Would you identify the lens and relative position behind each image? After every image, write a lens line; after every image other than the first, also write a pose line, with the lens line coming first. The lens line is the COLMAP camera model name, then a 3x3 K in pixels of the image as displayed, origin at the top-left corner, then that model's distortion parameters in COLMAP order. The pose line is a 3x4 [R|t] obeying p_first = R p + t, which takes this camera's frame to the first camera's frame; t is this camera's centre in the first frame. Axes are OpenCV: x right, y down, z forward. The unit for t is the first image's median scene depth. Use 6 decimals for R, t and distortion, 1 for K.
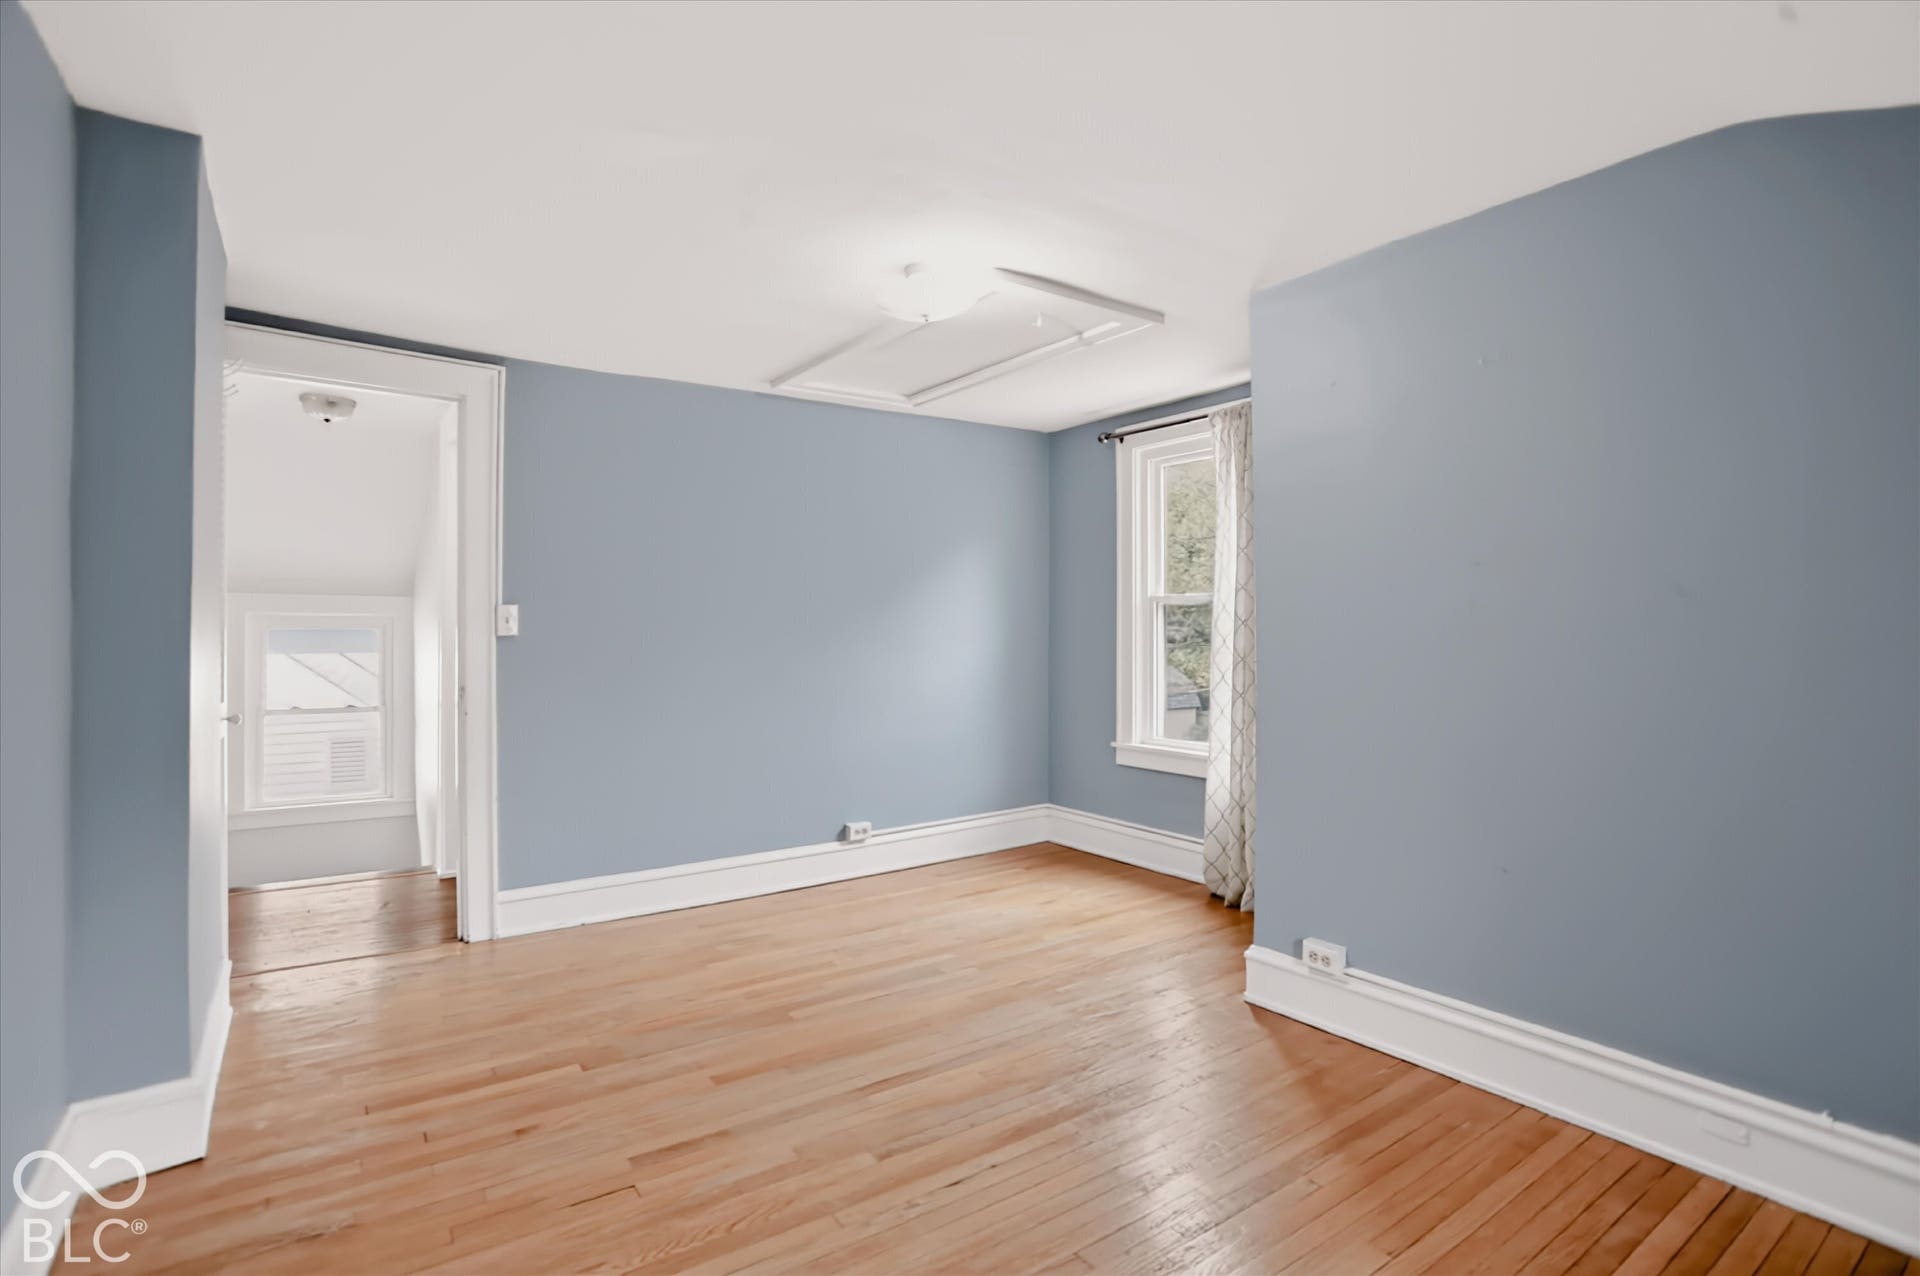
lens RADIAL K [[950.2, 0, 960.0], [0, 950.2, 638.0], [0, 0, 1]] dist [-0.001490, -0.000253]
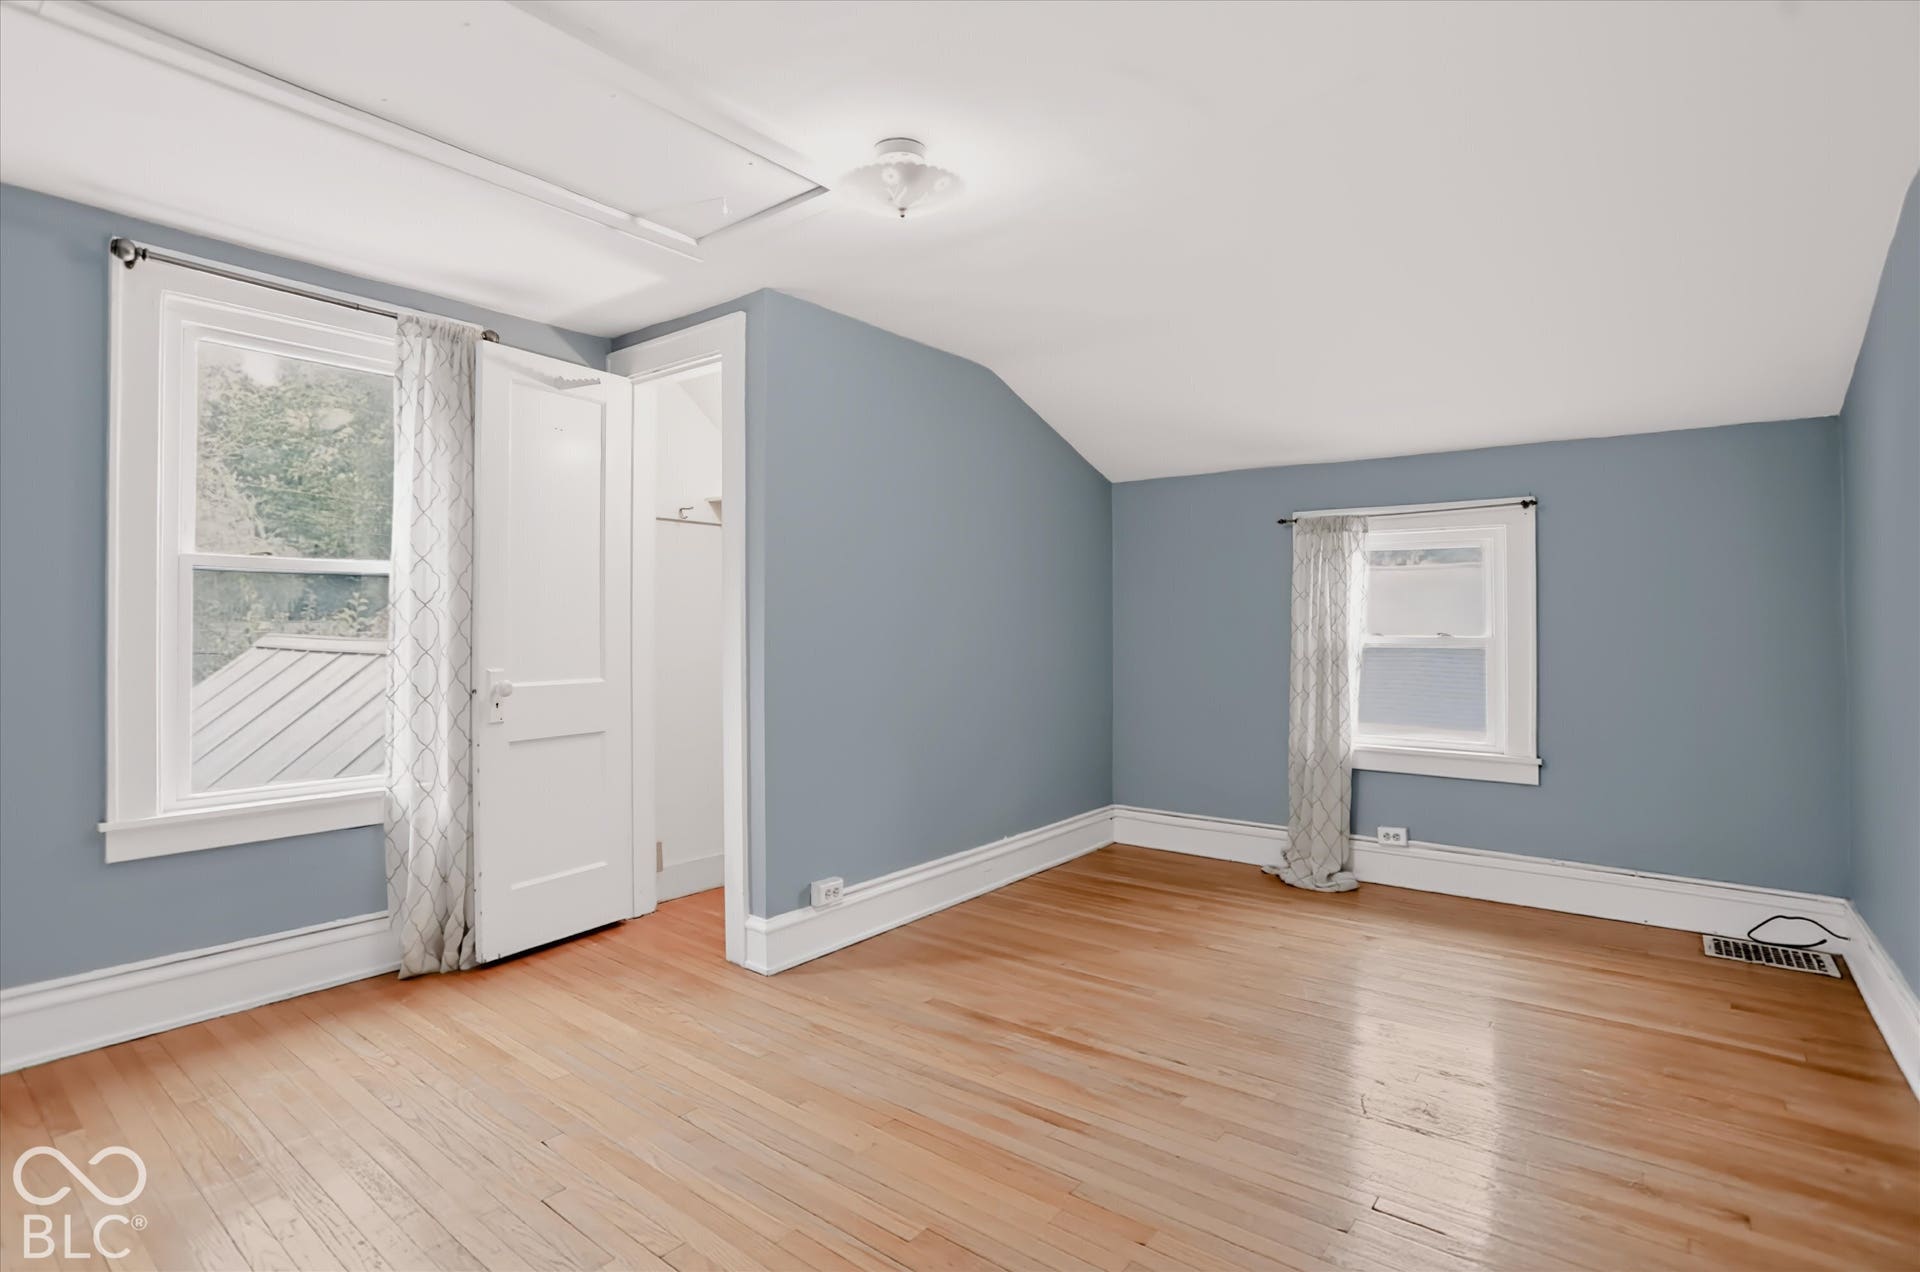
lens RADIAL K [[946.6, 0, 961.3], [0, 946.6, 613.7], [0, 0, 1]] dist [-0.068175, 0.032894]
pose [[-0.303840, 0.014163, 0.952618, -0.706791], [0.004041, 0.999900, -0.013577, 0.004355], [-0.952715, -0.000276, -0.303866, 1.071261]]
